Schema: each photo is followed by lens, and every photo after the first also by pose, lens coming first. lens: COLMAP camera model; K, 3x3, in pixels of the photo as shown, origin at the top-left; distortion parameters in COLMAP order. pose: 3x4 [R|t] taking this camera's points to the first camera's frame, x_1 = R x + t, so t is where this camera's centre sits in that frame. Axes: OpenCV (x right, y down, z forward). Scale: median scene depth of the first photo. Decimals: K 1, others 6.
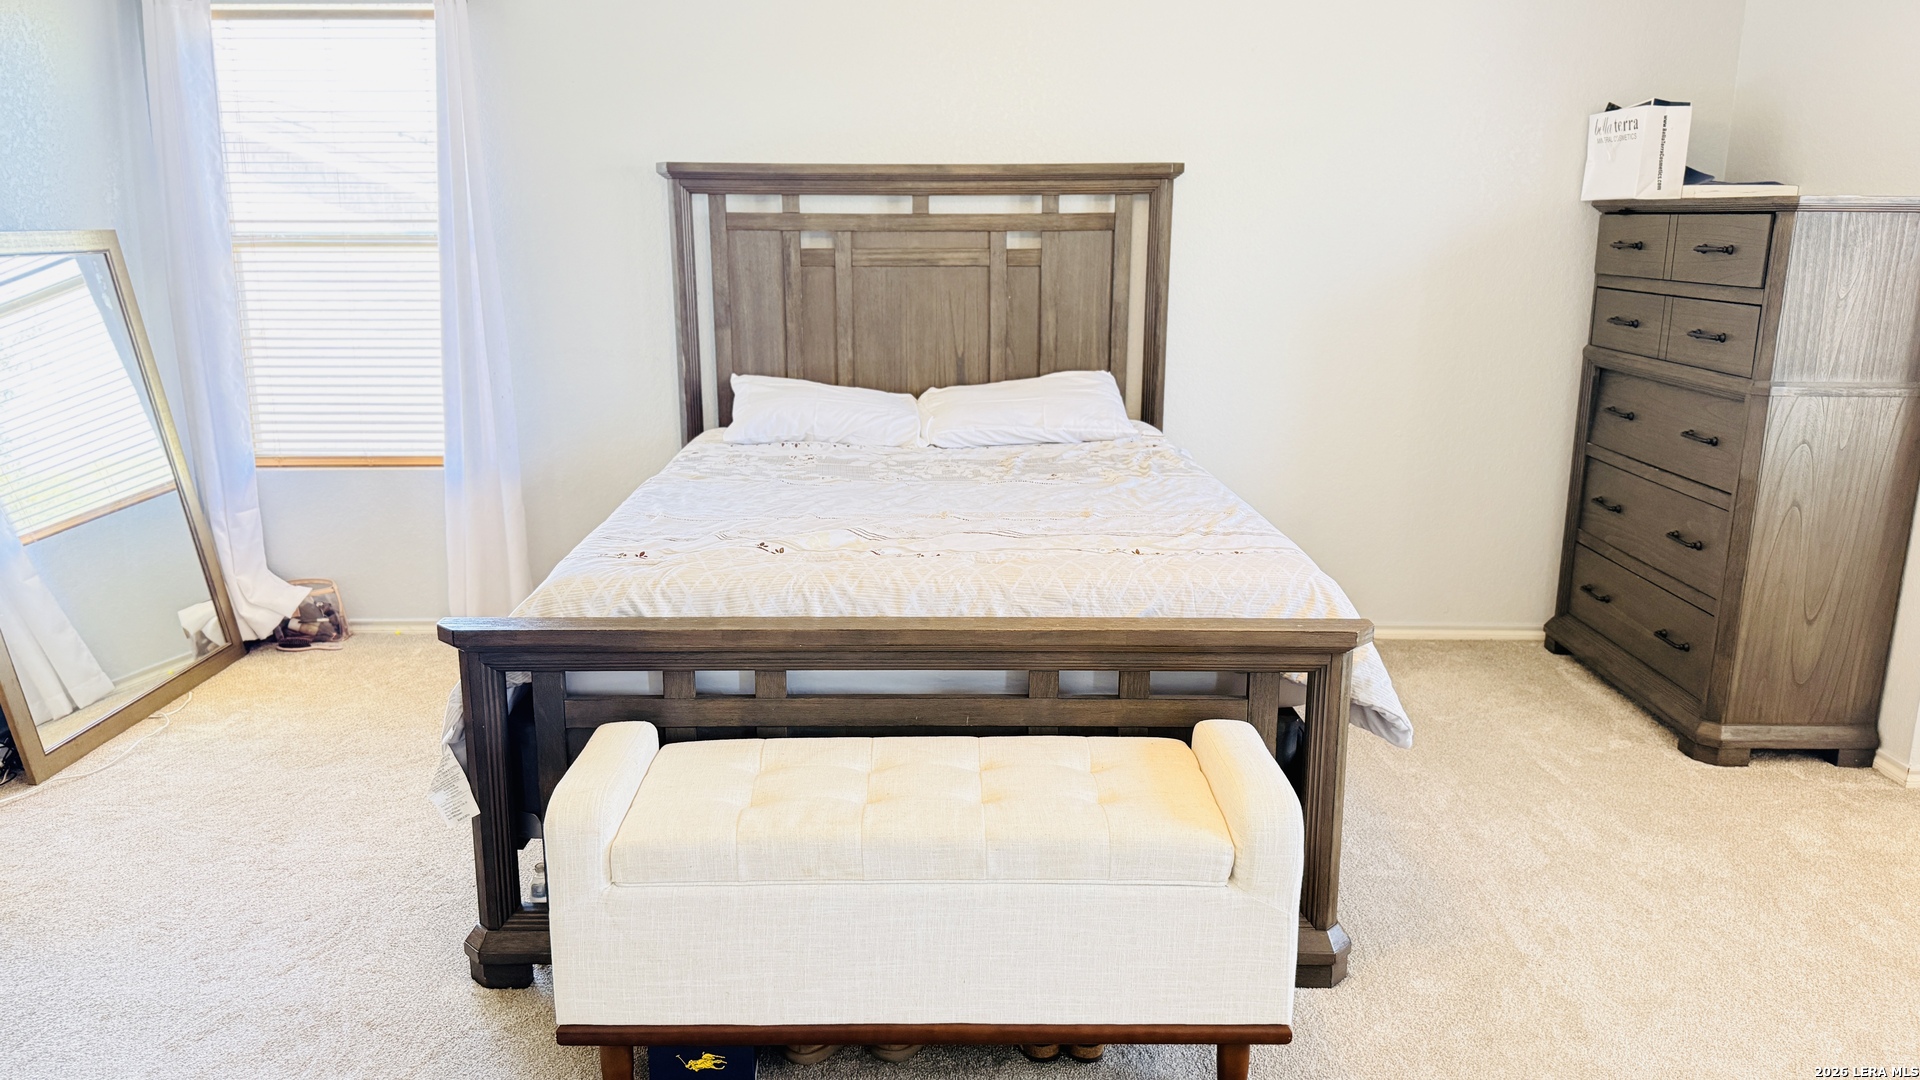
lens RADIAL K [[1335.0, 0, 960.0], [0, 1335.0, 540.0], [0, 0, 1]] dist [0.115582, -0.174100]
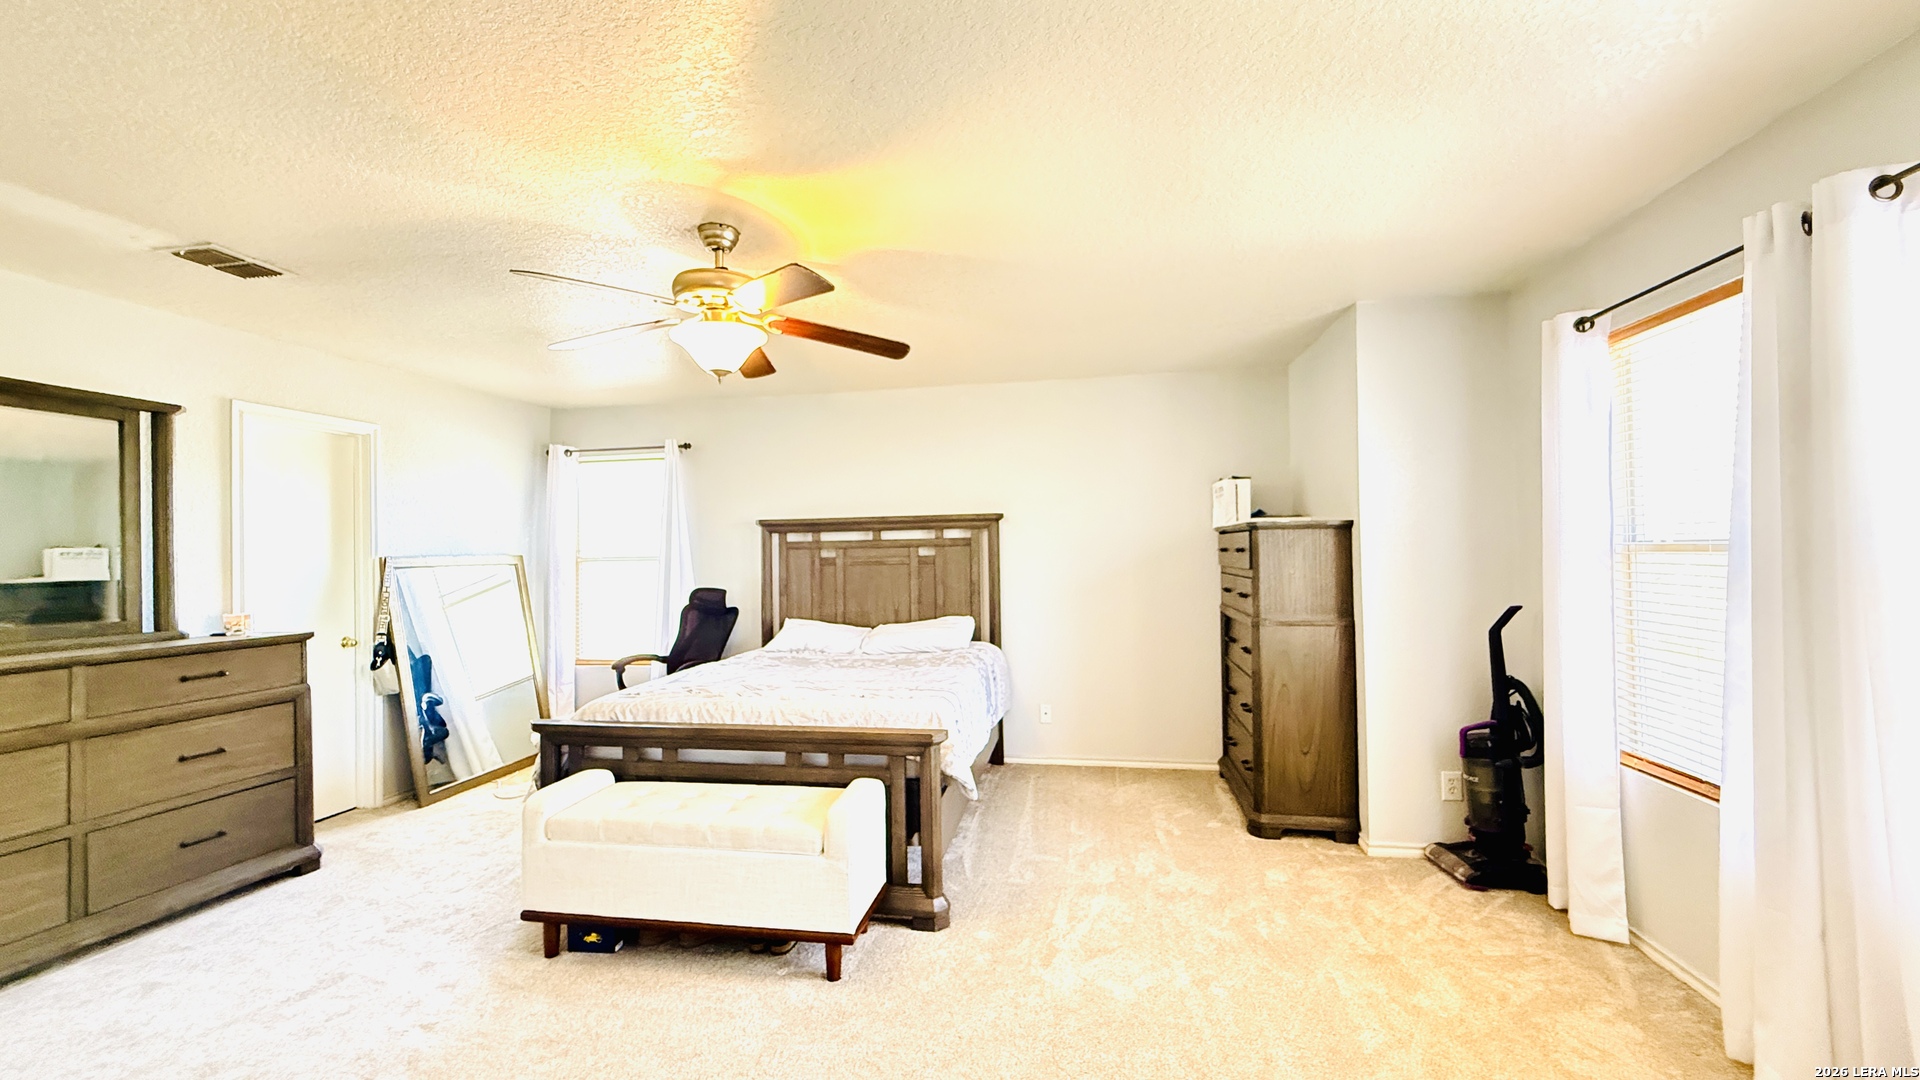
lens RADIAL K [[768.2, 0, 960.0], [0, 768.2, 540.0], [0, 0, 1]] dist [0.002255, 0.000026]
pose [[0.983820, -0.021267, -0.177893, 0.302752], [-0.022456, 0.970461, -0.240211, 0.033896], [0.177746, 0.240319, 0.954281, -0.085979]]
